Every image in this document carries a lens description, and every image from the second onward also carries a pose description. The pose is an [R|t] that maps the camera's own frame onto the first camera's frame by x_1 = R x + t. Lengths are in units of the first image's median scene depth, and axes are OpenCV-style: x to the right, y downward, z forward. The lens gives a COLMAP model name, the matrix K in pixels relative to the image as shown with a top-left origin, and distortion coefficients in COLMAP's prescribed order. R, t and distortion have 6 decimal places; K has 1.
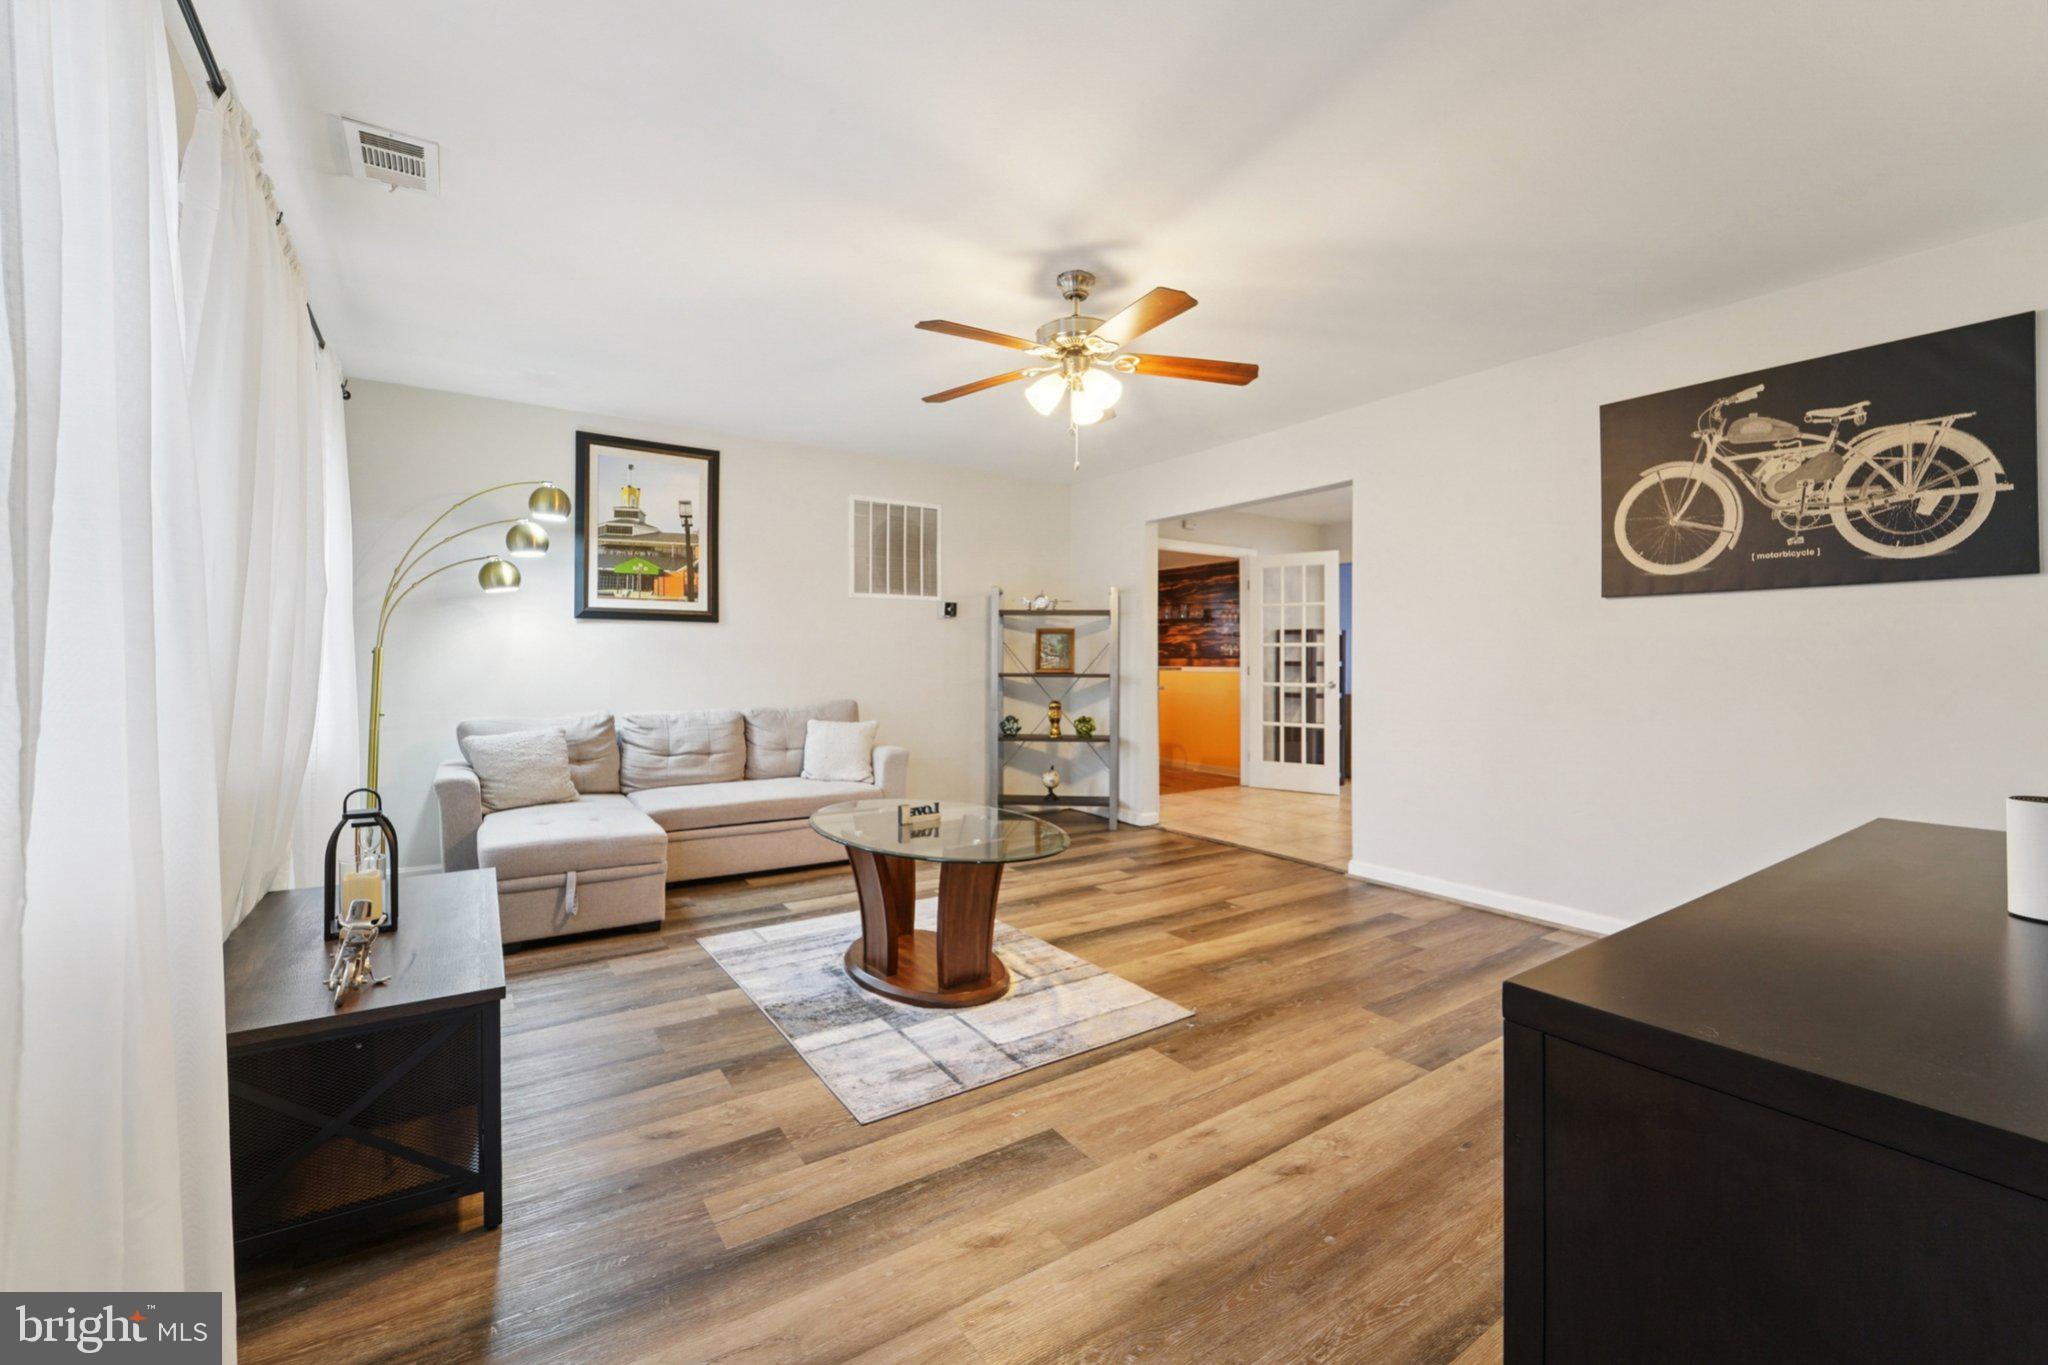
lens RADIAL K [[832.0, 0, 1024.0], [0, 832.0, 682.5], [0, 0, 1]] dist [-0.017115, -0.000059]
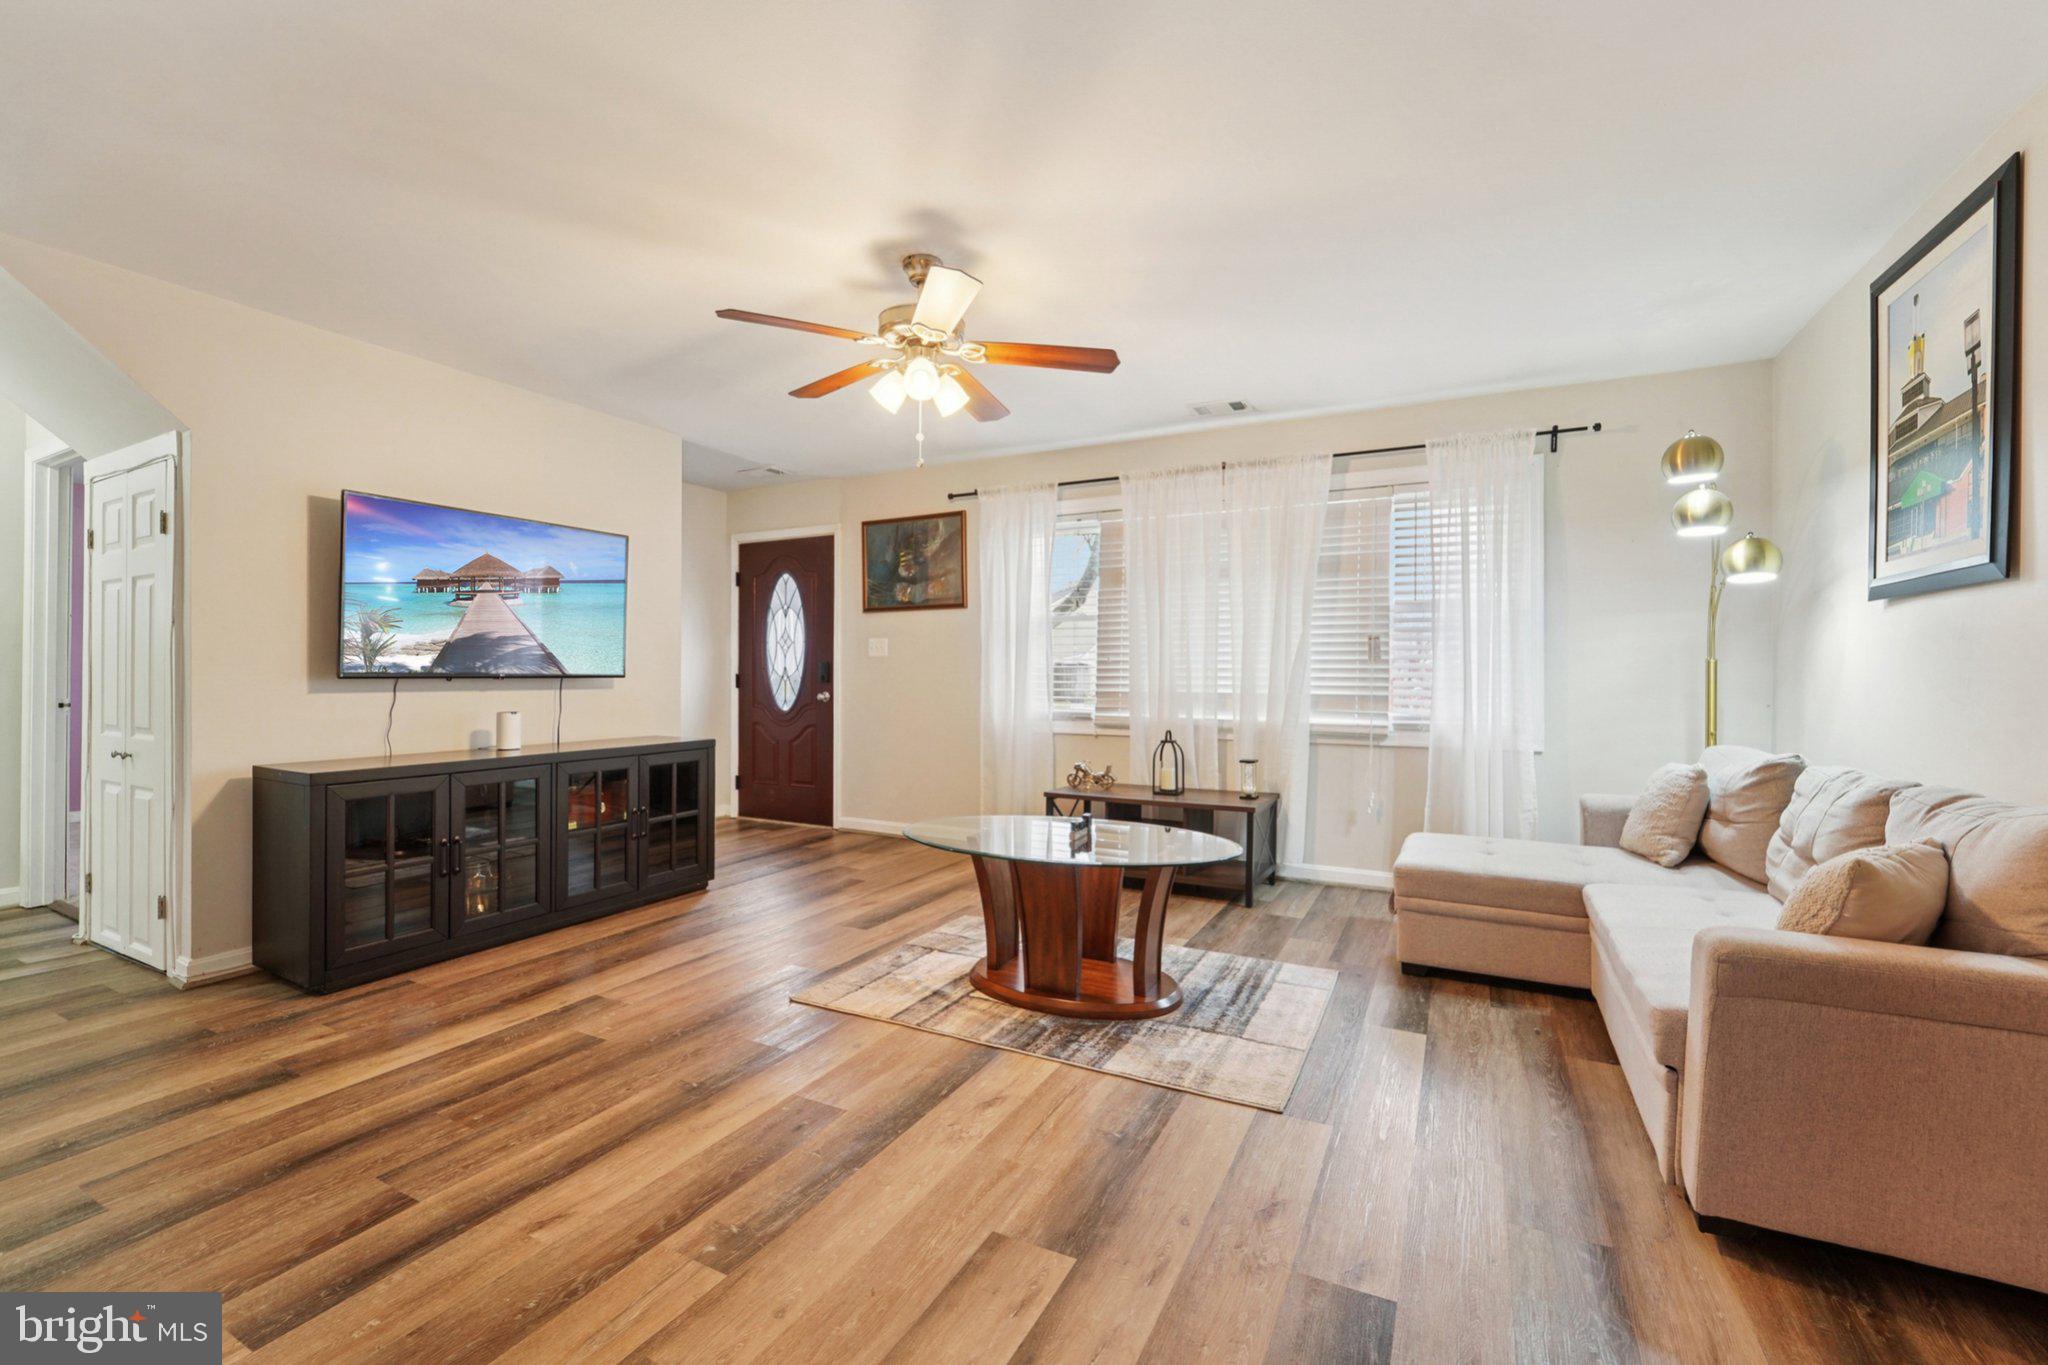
lens RADIAL K [[832.0, 0, 1024.0], [0, 832.0, 682.5], [0, 0, 1]] dist [-0.017115, -0.000059]
pose [[-0.879199, -0.001709, -0.476452, 0.366862], [-0.018724, 0.999345, 0.030966, -0.035996], [0.476087, 0.036146, -0.878655, 1.686216]]
